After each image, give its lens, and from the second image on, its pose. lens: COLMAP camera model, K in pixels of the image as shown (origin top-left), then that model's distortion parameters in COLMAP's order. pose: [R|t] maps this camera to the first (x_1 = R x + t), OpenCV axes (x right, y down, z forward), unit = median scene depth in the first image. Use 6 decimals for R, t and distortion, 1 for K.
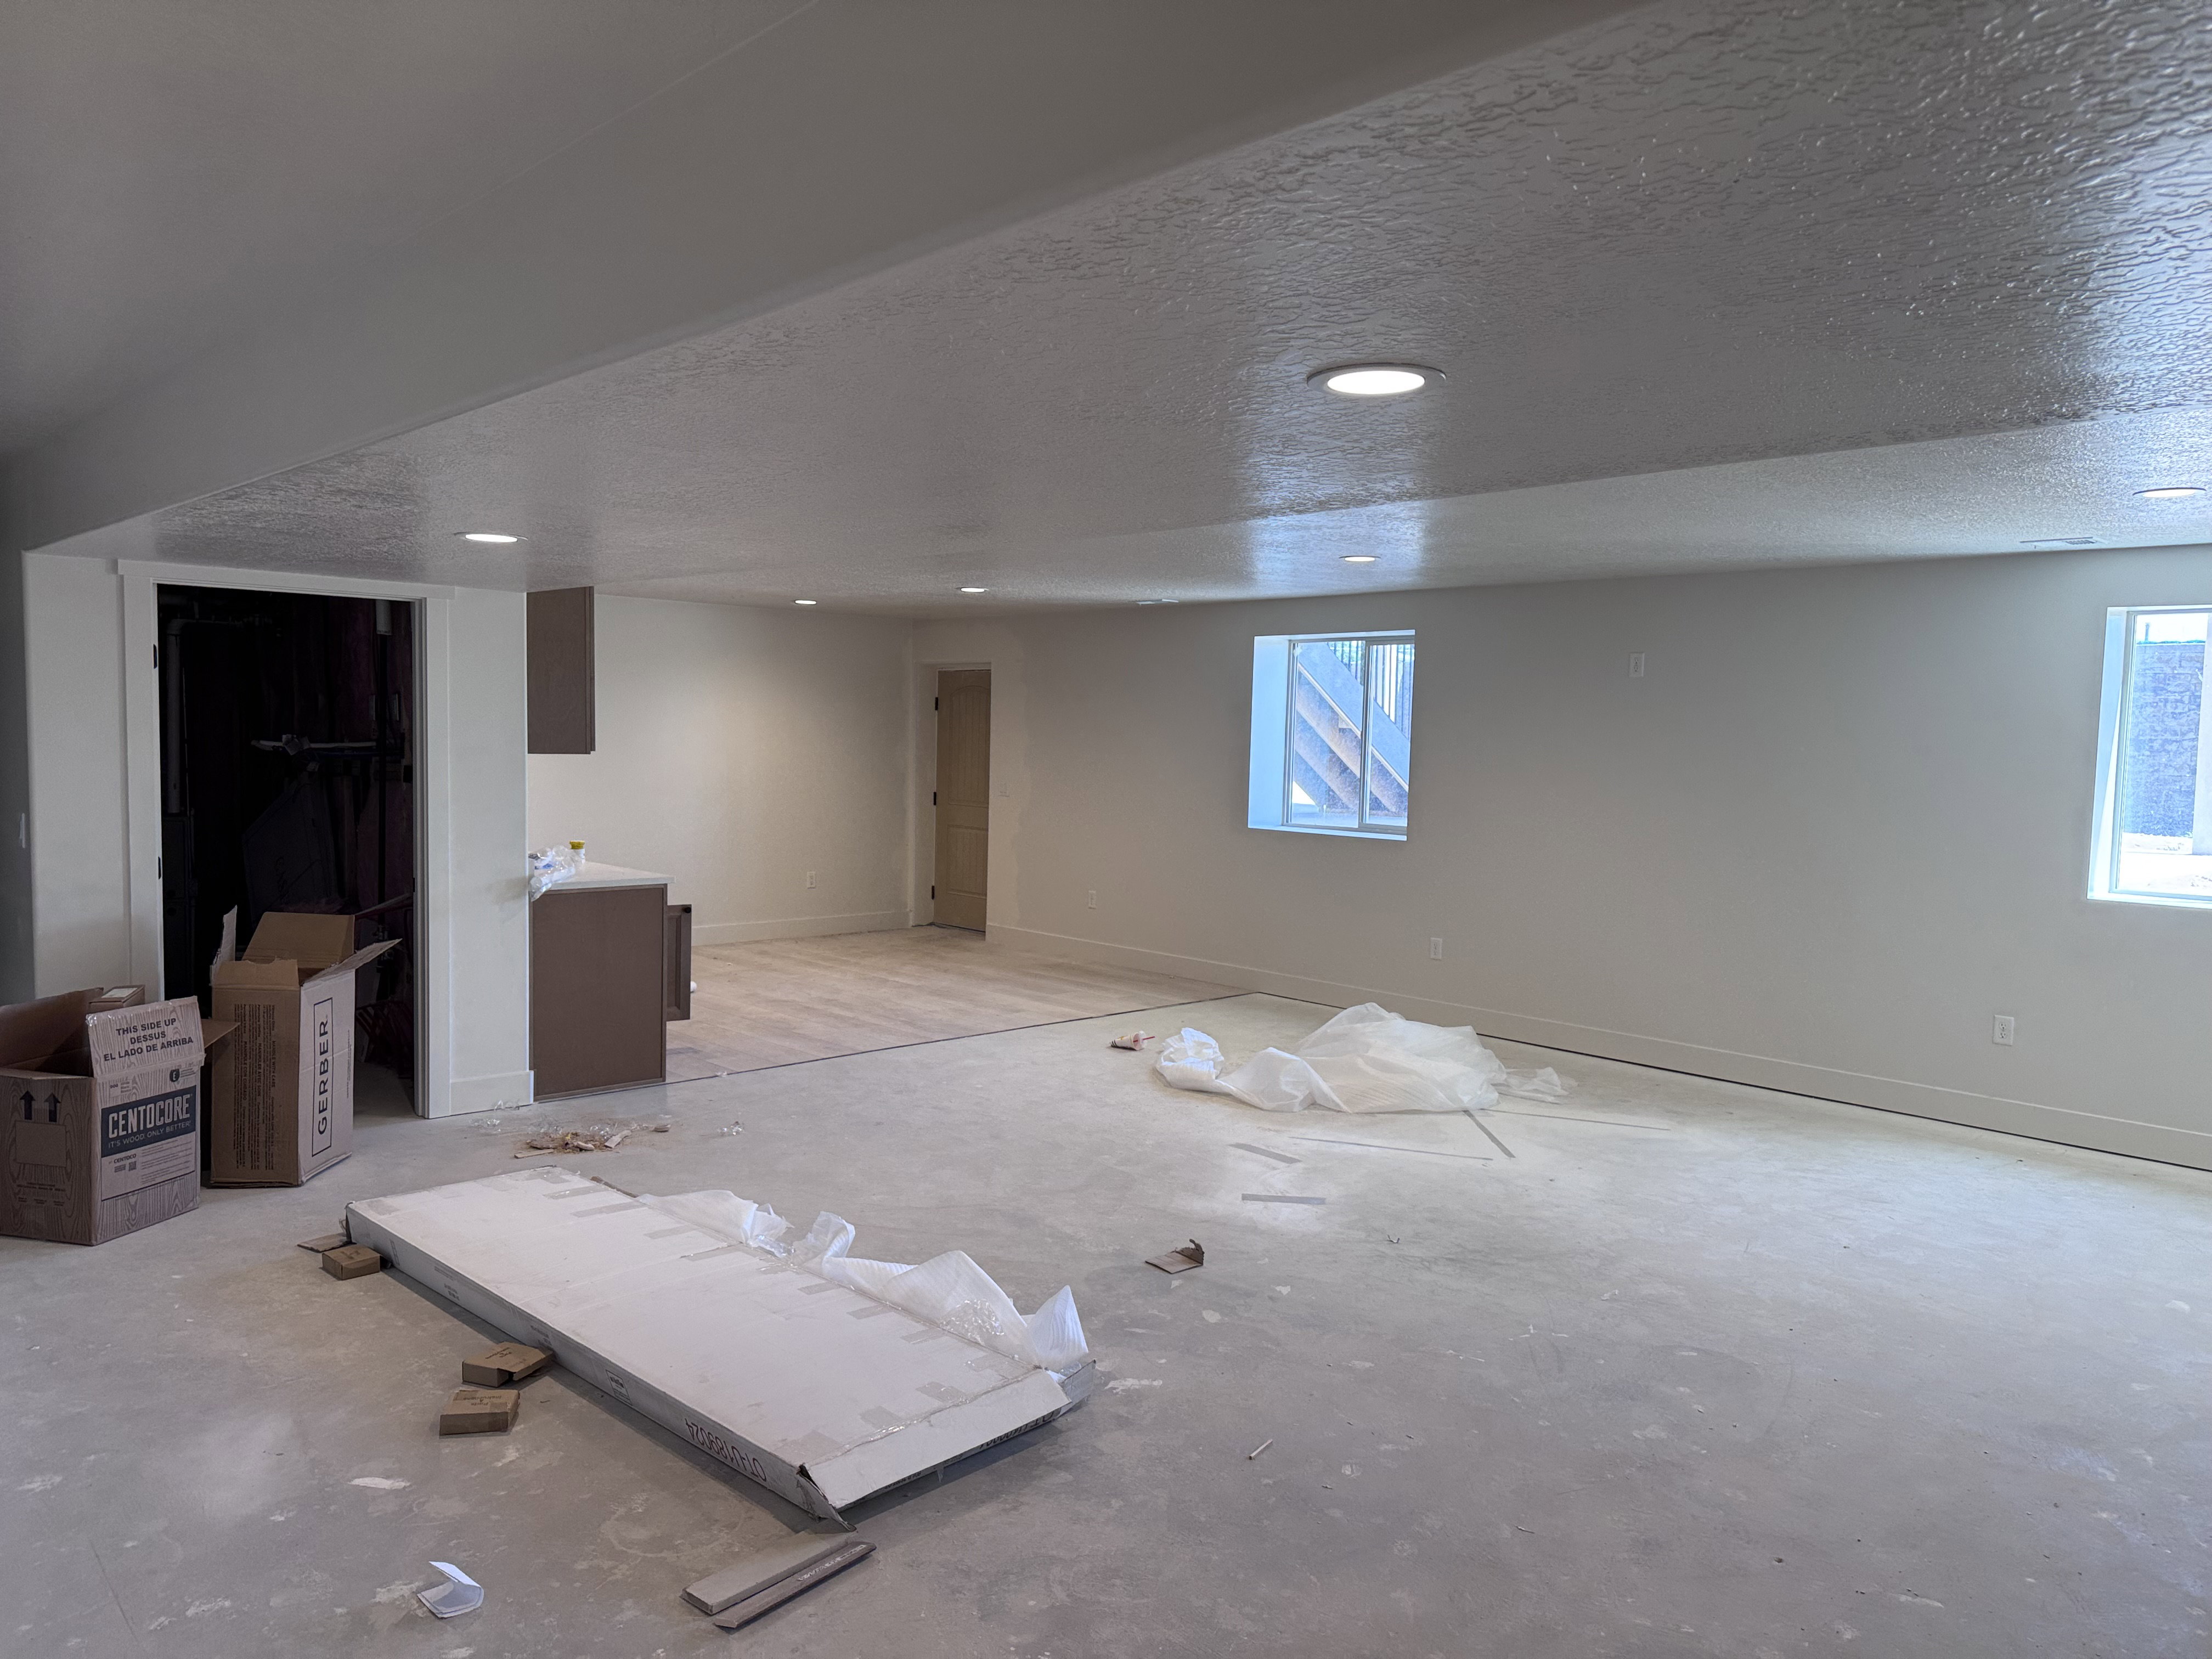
lens RADIAL K [[1549.5, 0, 1120.6], [0, 1549.5, 820.0], [0, 0, 1]] dist [0.091383, -0.119052]
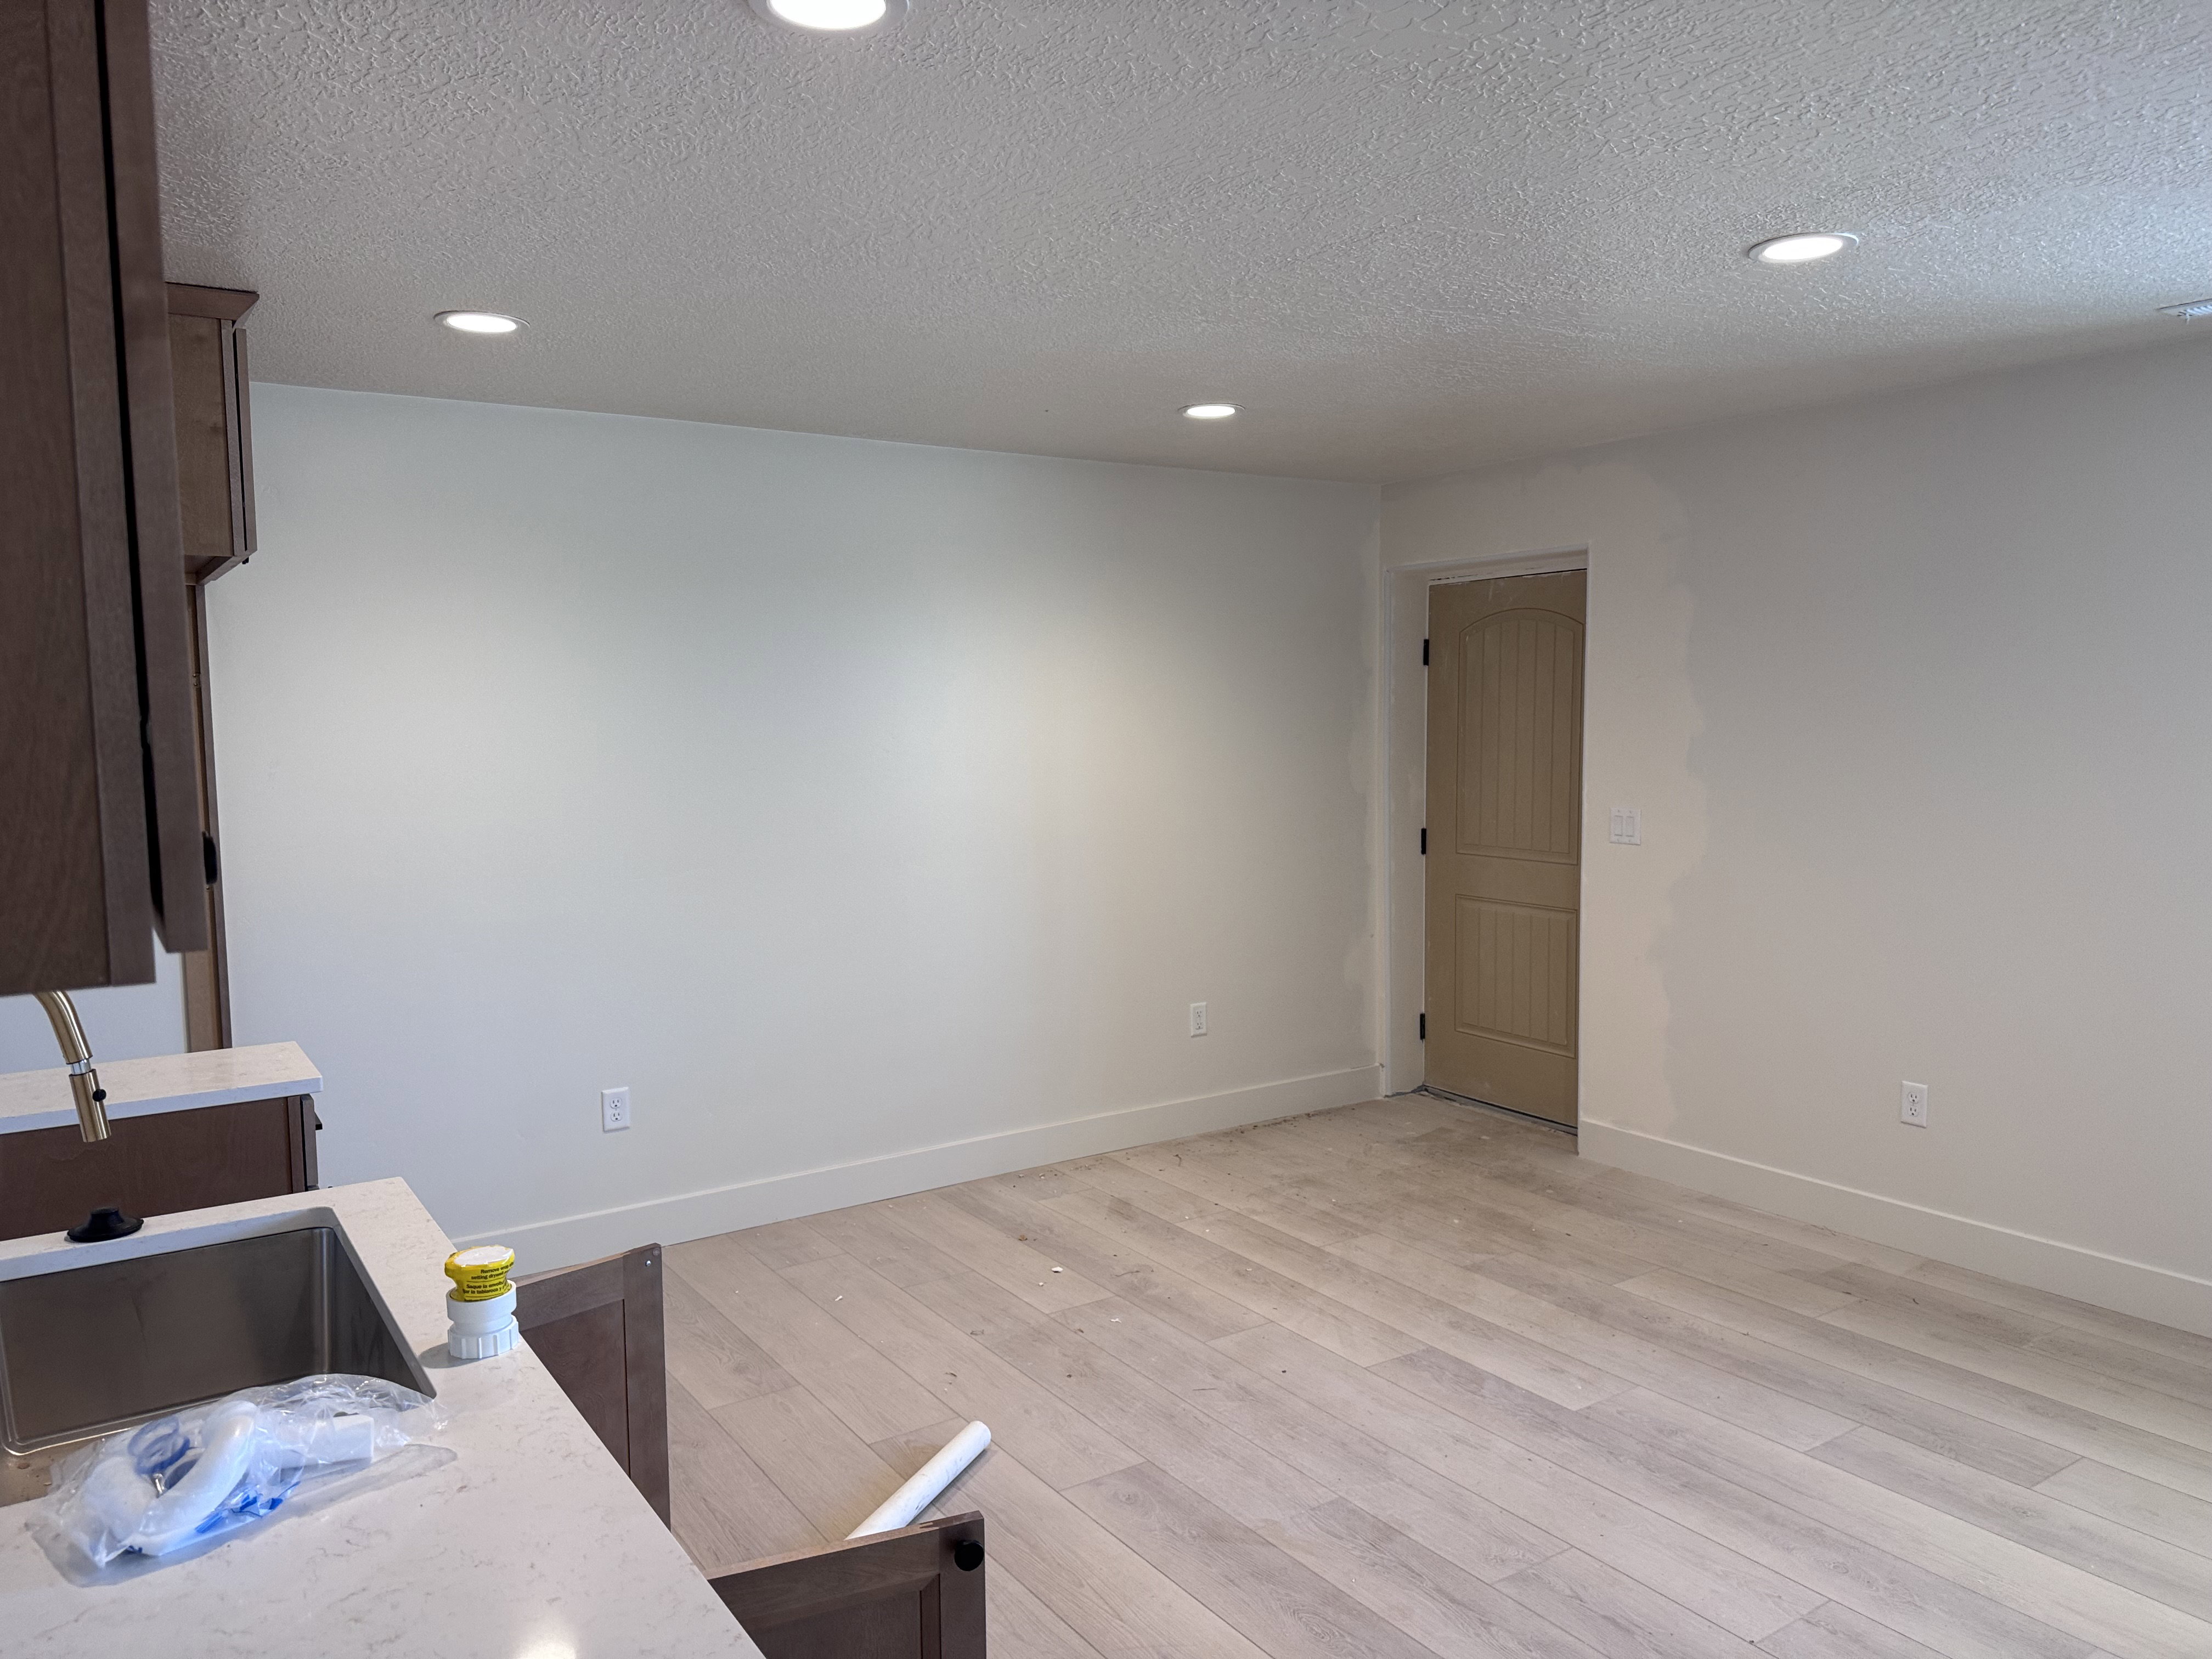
lens RADIAL K [[1549.5, 0, 1100.5], [0, 1549.5, 841.4], [0, 0, 1]] dist [0.091383, -0.119052]
pose [[0.984150, -0.021546, -0.176027, -0.136008], [0.026896, 0.999244, 0.028060, -0.031437], [0.175289, -0.032349, 0.983985, 0.491952]]
